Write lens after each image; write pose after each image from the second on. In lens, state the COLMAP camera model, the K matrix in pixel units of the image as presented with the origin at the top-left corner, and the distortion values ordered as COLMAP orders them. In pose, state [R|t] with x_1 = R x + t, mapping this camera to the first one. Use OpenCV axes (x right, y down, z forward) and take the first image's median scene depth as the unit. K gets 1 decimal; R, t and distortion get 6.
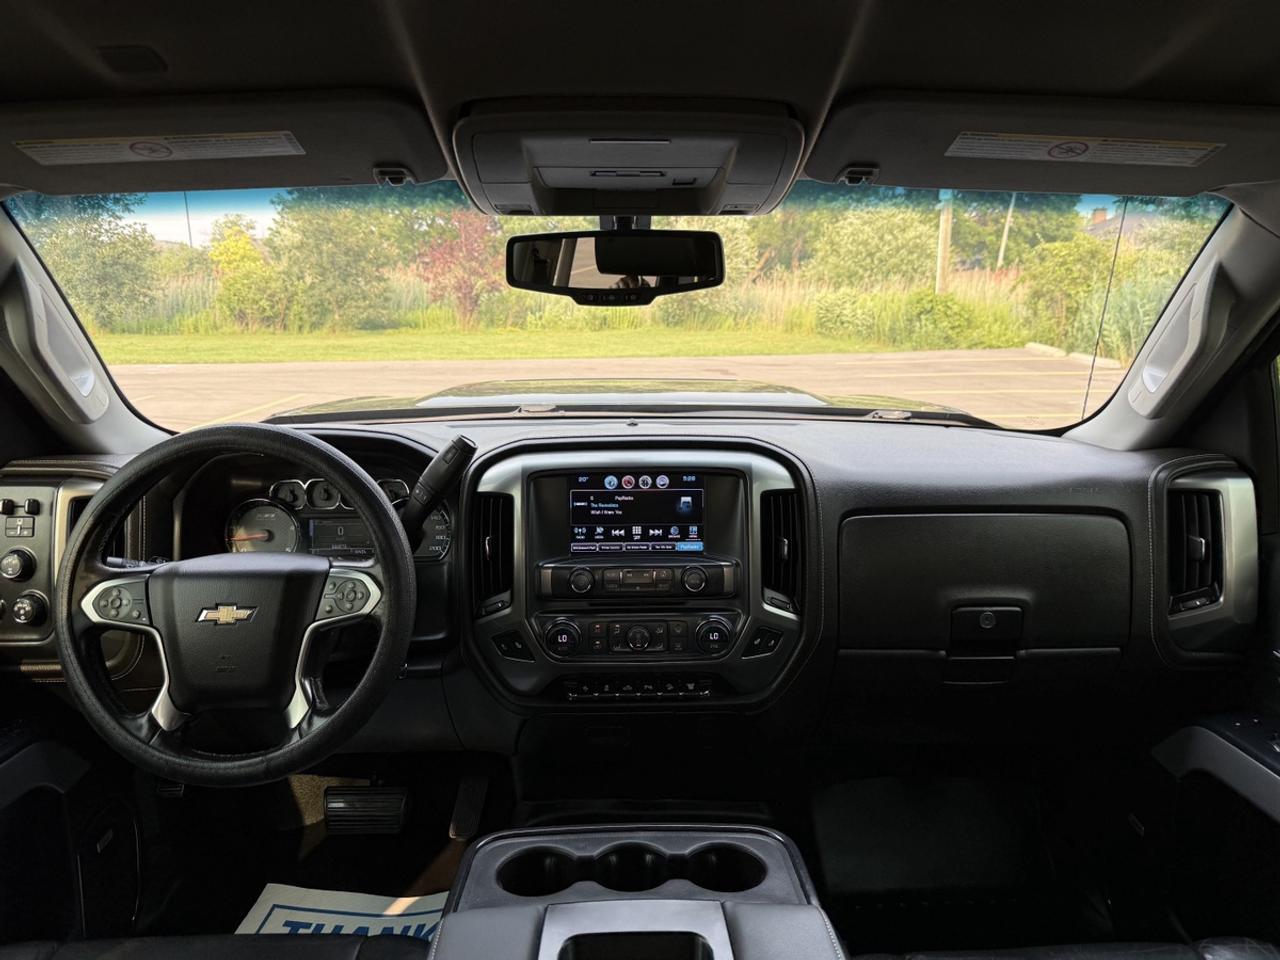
lens RADIAL K [[889.1, 0, 643.4], [0, 889.1, 482.8], [0, 0, 1]] dist [0.083393, -0.124382]
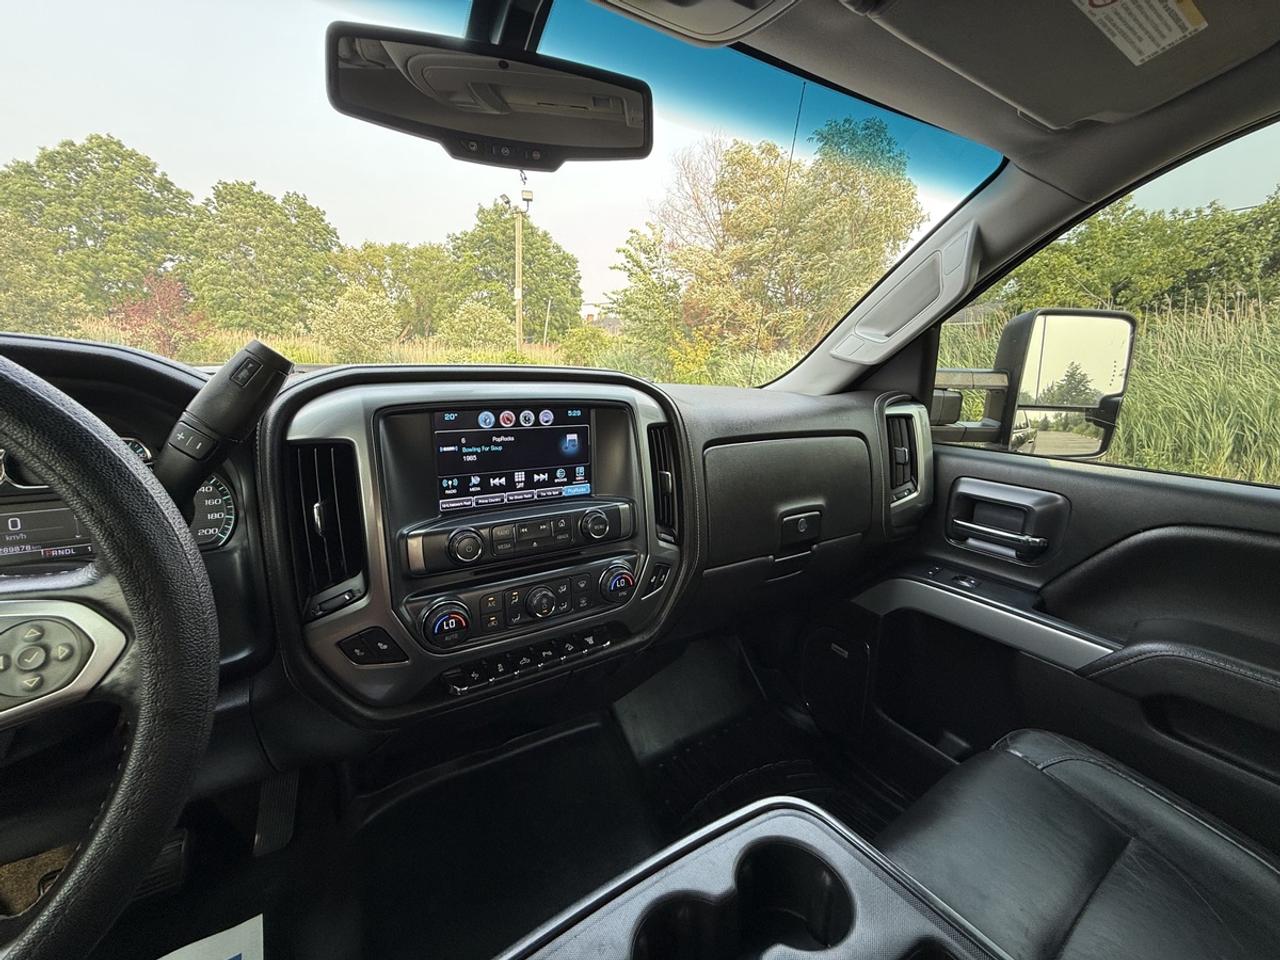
lens RADIAL K [[514.0, 0, 640.0], [0, 514.0, 480.0], [0, 0, 1]] dist [-0.000681, -0.000178]
pose [[0.858452, -0.088707, 0.505165, -0.157614], [0.071189, 0.996004, 0.053925, 0.038566], [-0.507930, -0.010330, 0.861336, 0.524620]]
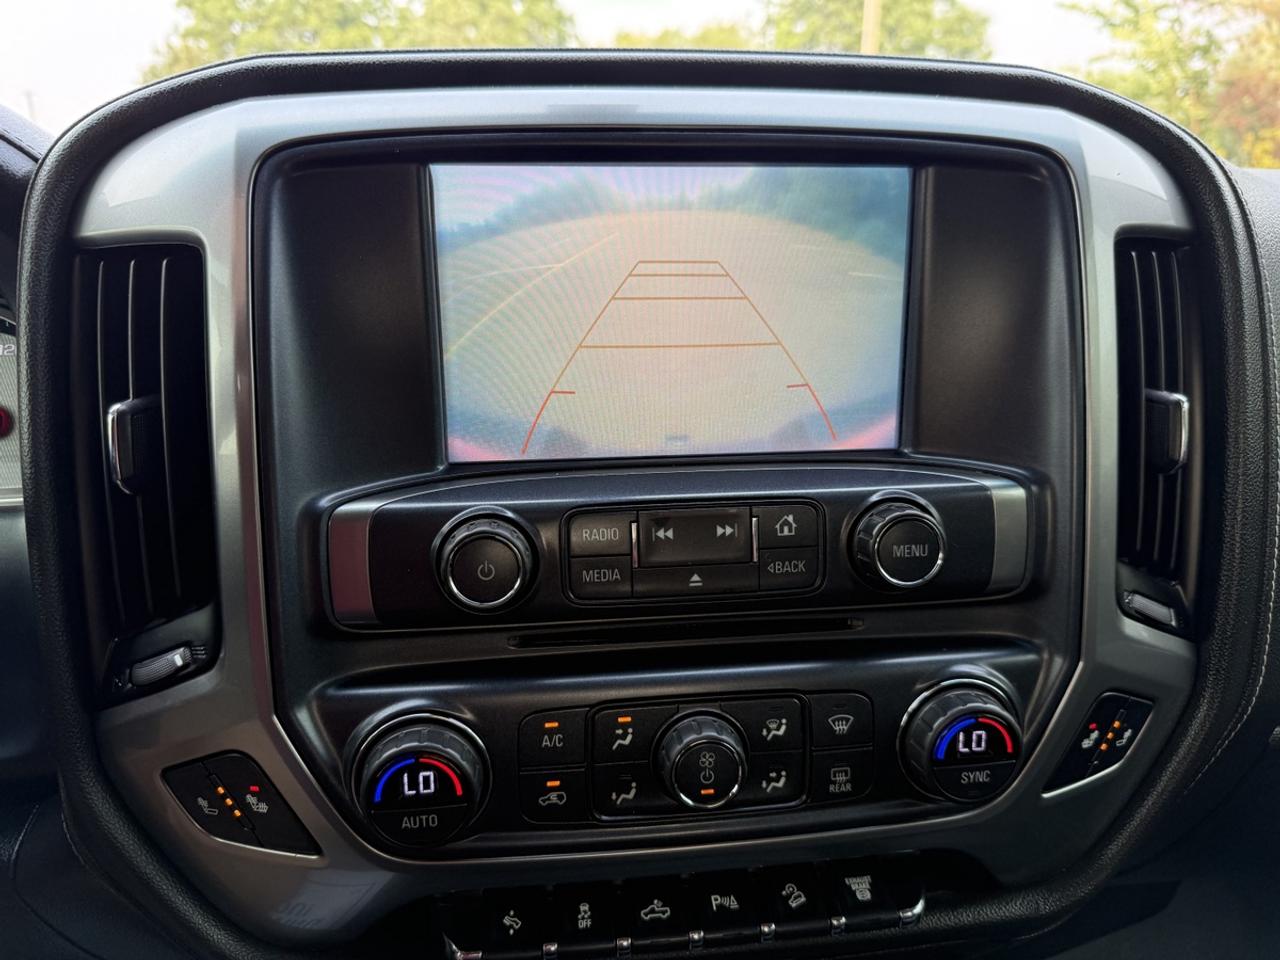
lens RADIAL K [[963.0, 0, 637.1], [0, 963.0, 477.0], [0, 0, 1]] dist [0.003786, -0.074425]
pose [[0.996101, -0.023192, 0.085114, -0.047873], [0.016958, 0.997169, 0.073257, 0.063987], [-0.086572, -0.071528, 0.993675, 0.700044]]
